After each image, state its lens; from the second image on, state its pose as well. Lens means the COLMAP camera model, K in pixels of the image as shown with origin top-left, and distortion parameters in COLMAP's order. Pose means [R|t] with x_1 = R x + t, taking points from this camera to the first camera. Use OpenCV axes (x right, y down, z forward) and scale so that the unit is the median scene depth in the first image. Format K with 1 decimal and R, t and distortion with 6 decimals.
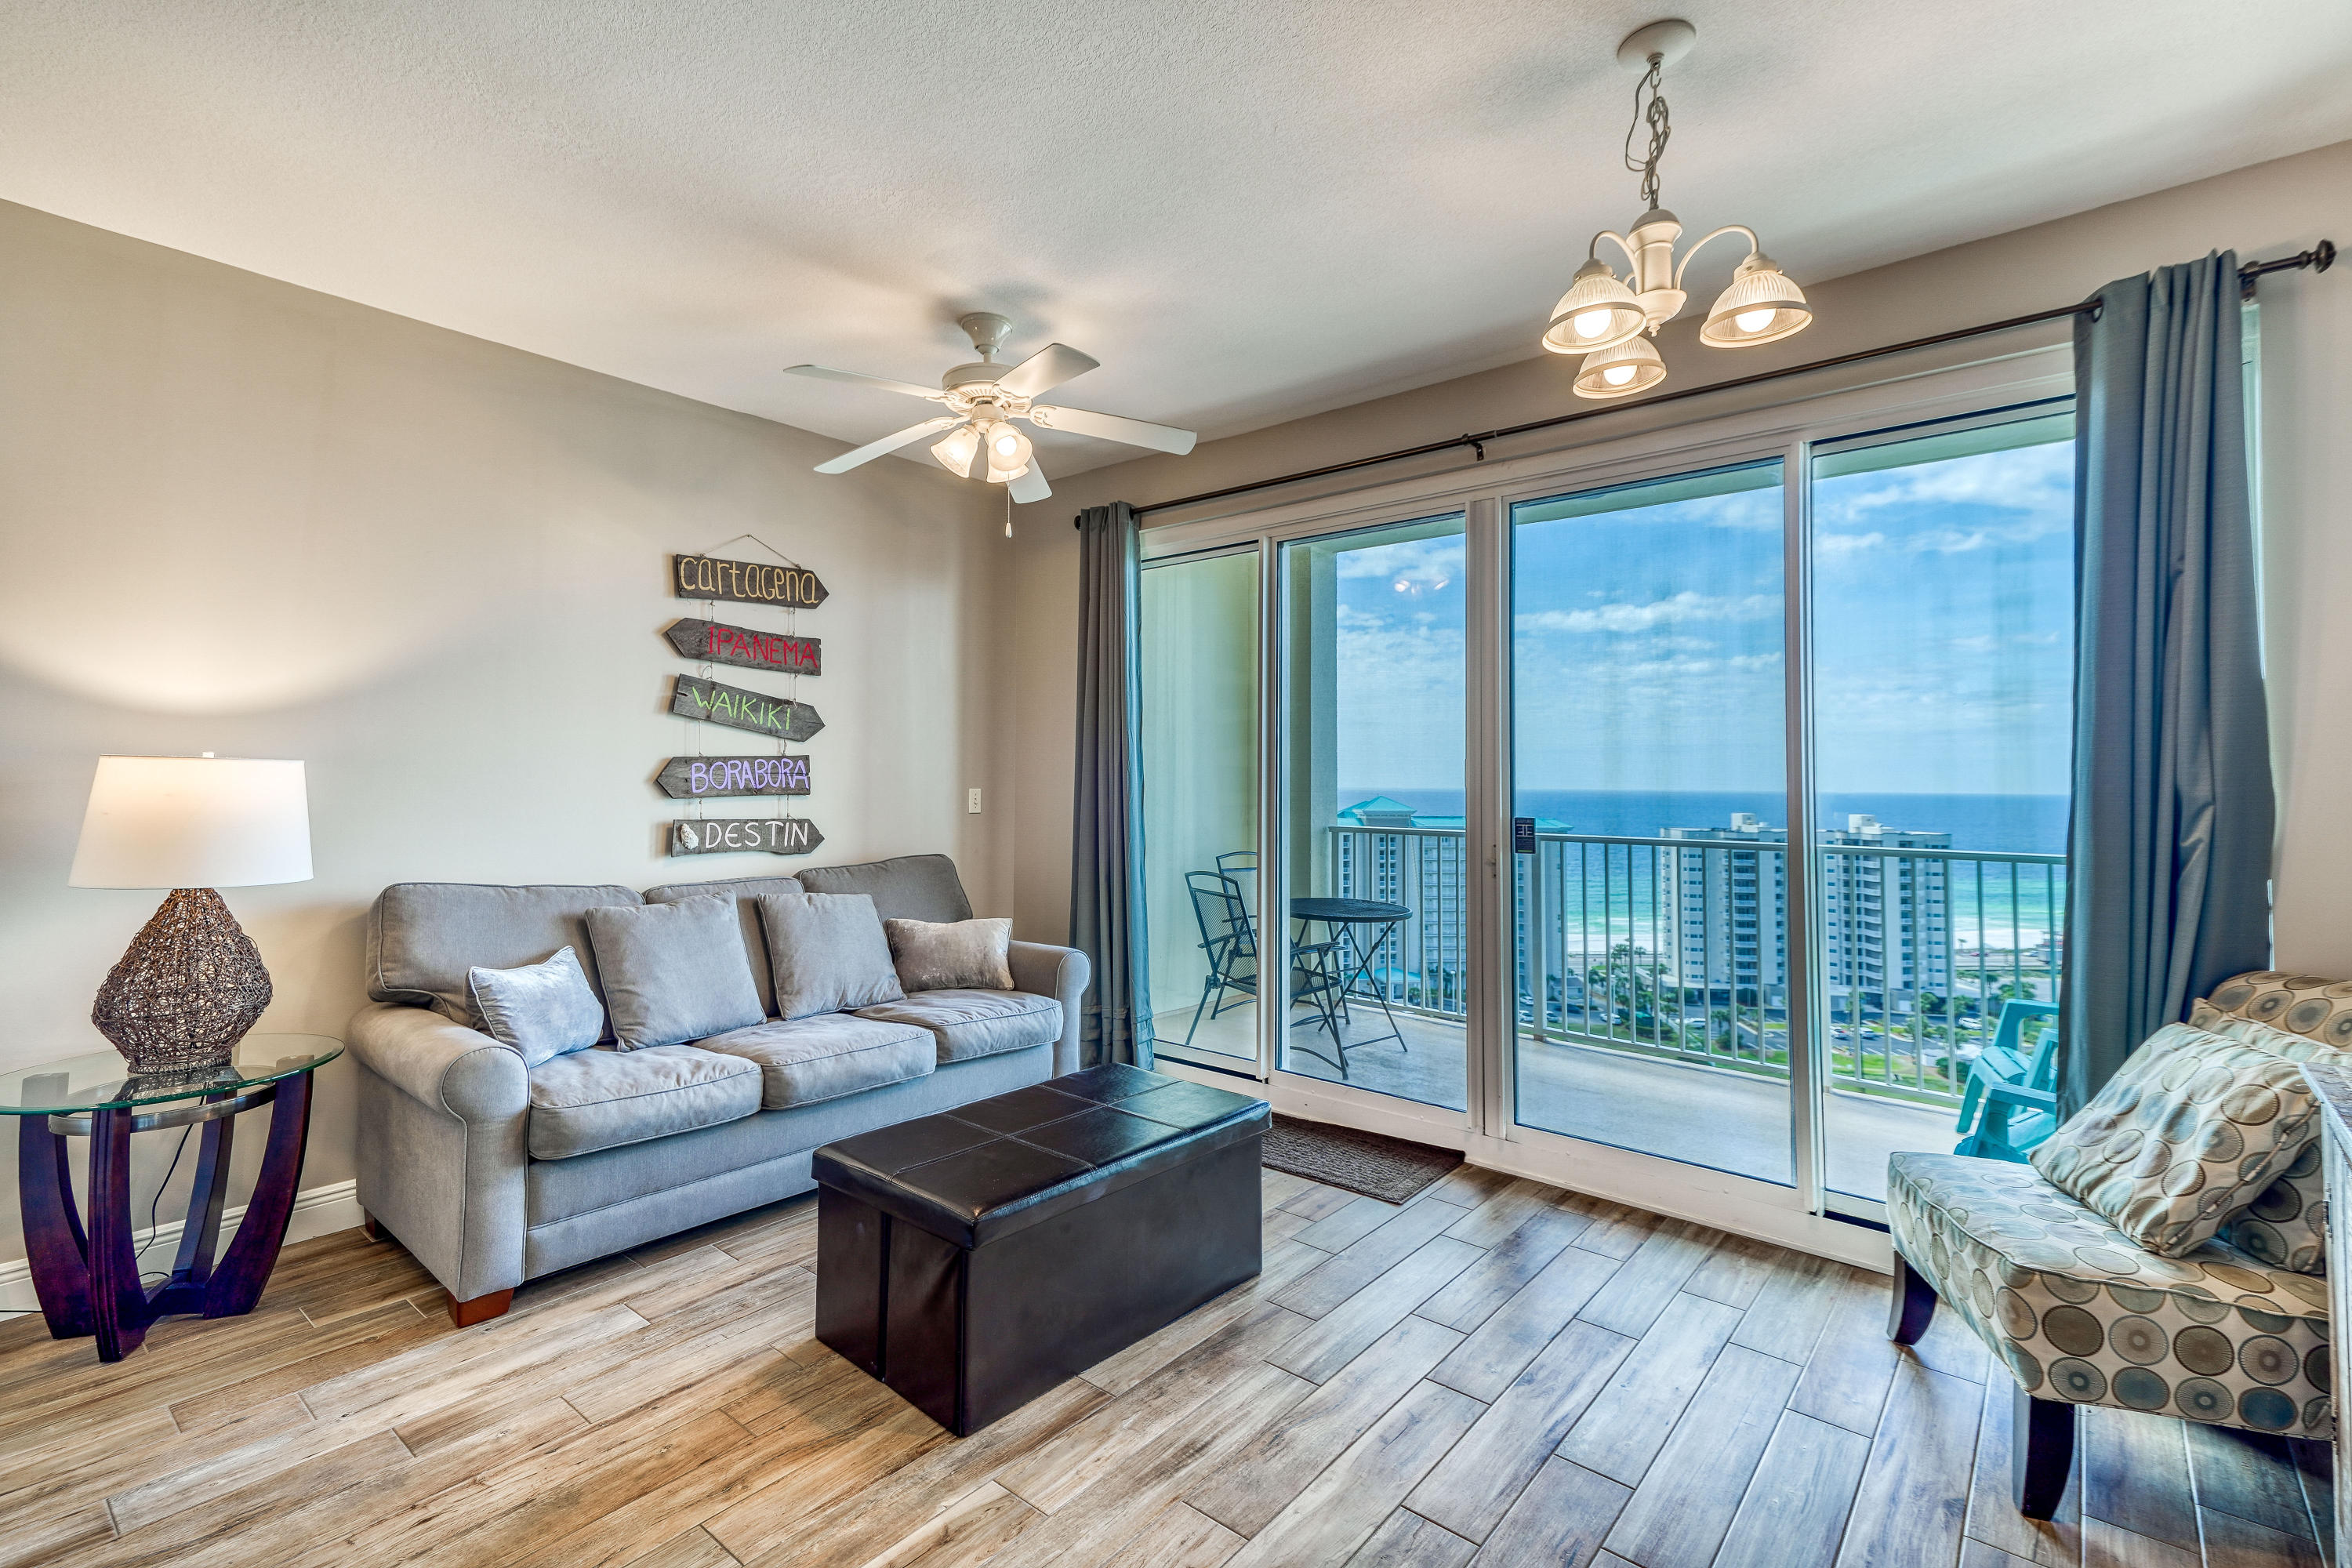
lens RADIAL K [[1075.3, 0, 1185.4], [0, 1075.3, 737.0], [0, 0, 1]] dist [0.040750, -0.000228]
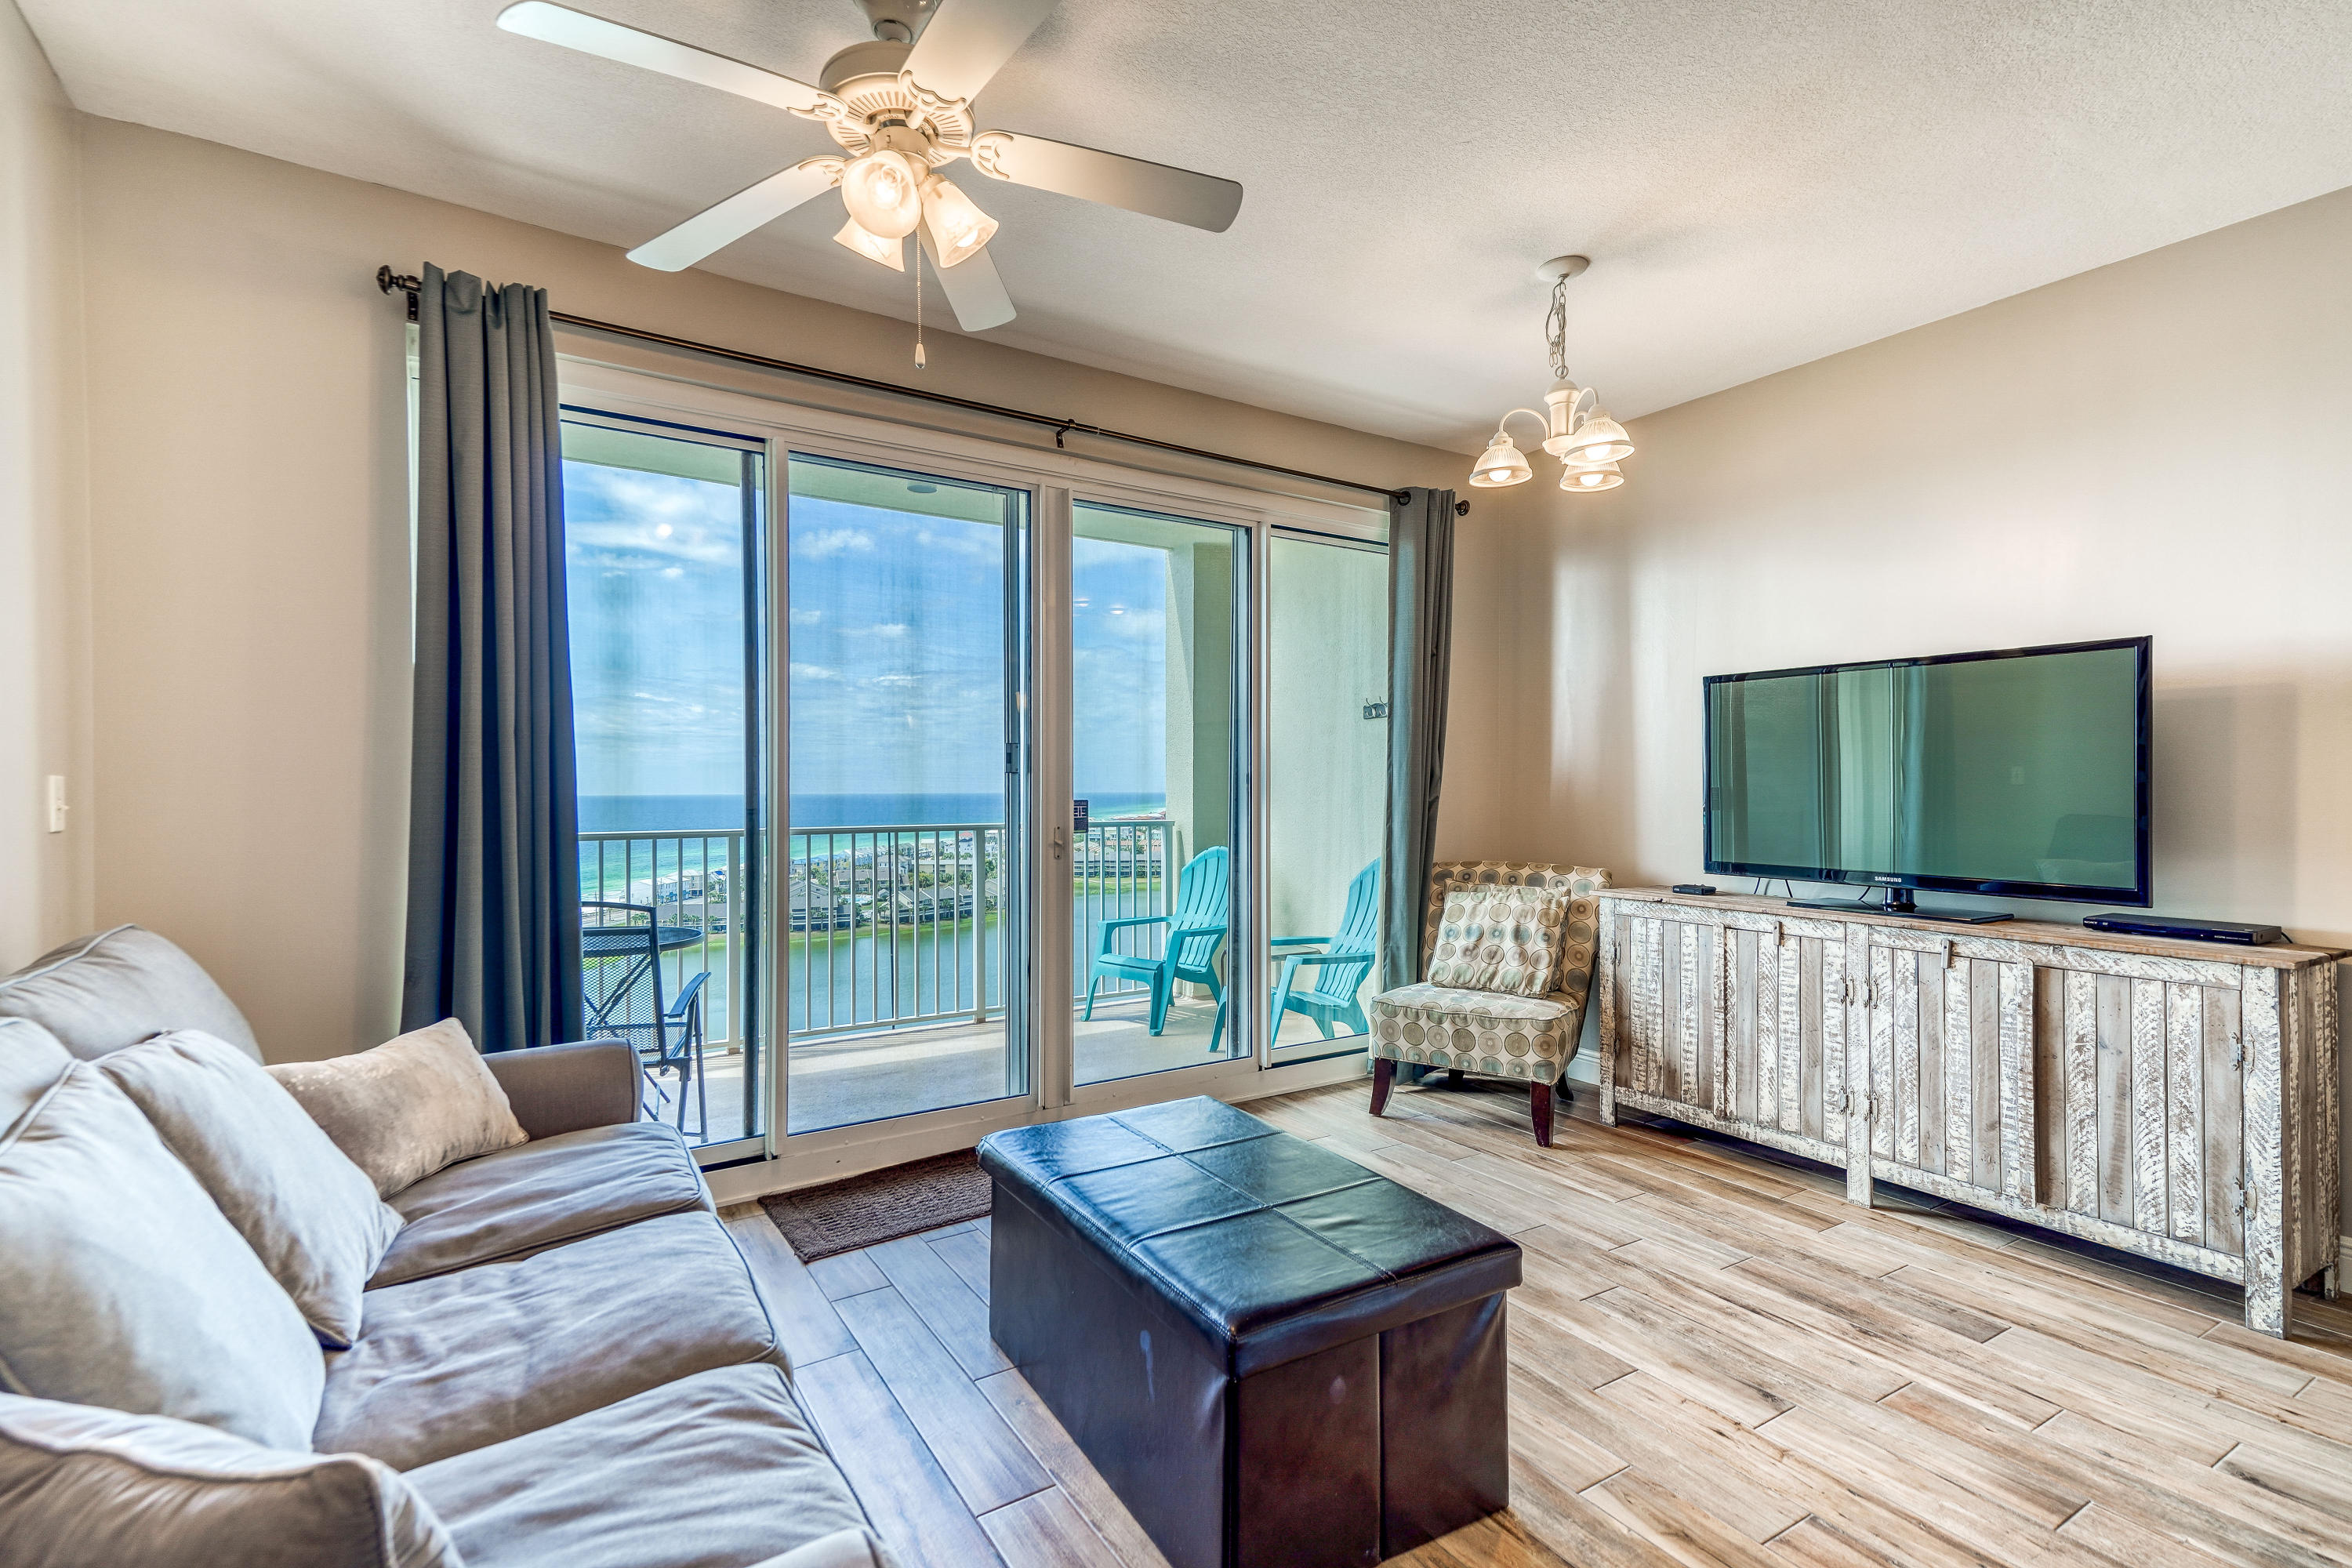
lens RADIAL K [[1029.3, 0, 1176.0], [0, 1029.3, 784.0], [0, 0, 1]] dist [0.000344, -0.000091]
pose [[0.318904, -0.003130, 0.947782, -0.683064], [-0.032719, 0.999362, 0.014310, 0.045784], [-0.947222, -0.035574, 0.318598, 0.655555]]
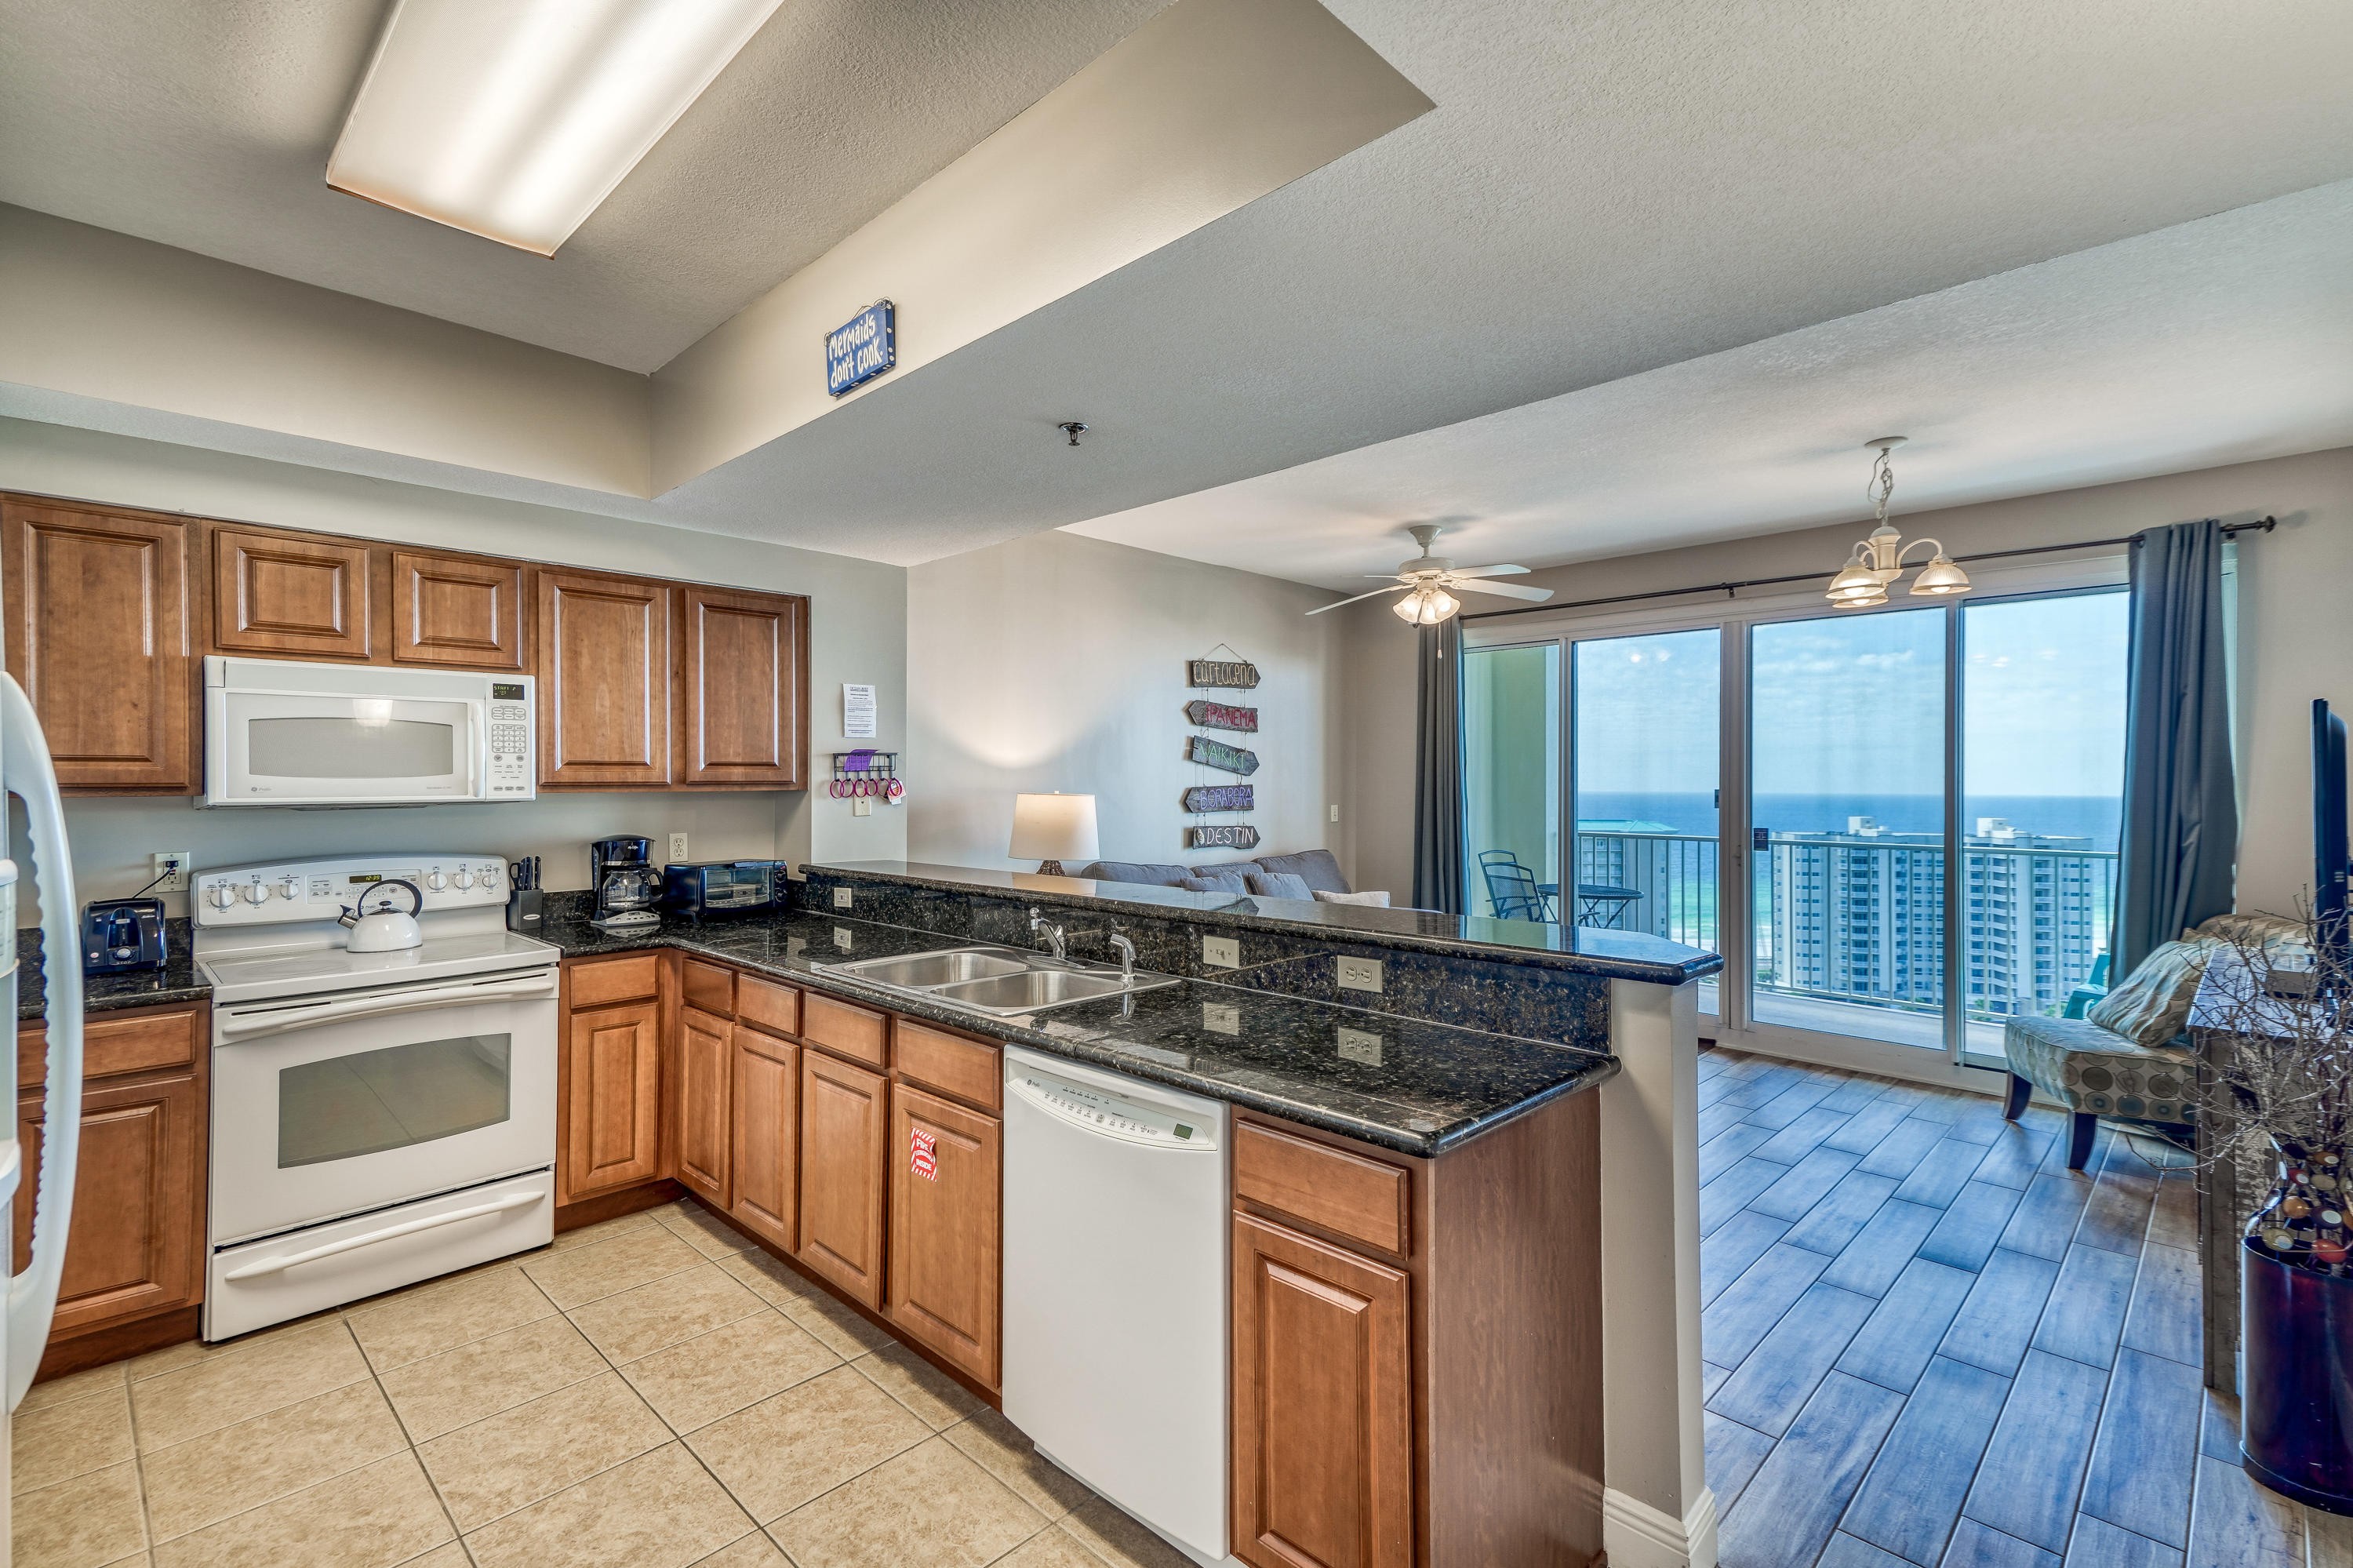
lens RADIAL K [[1068.8, 0, 1167.3], [0, 1068.8, 773.3], [0, 0, 1]] dist [0.037384, -0.000300]
pose [[0.995071, -0.002248, -0.099142, -0.438006], [0.005383, 0.999494, 0.031364, -0.065228], [0.099021, -0.031743, 0.994579, -0.722914]]
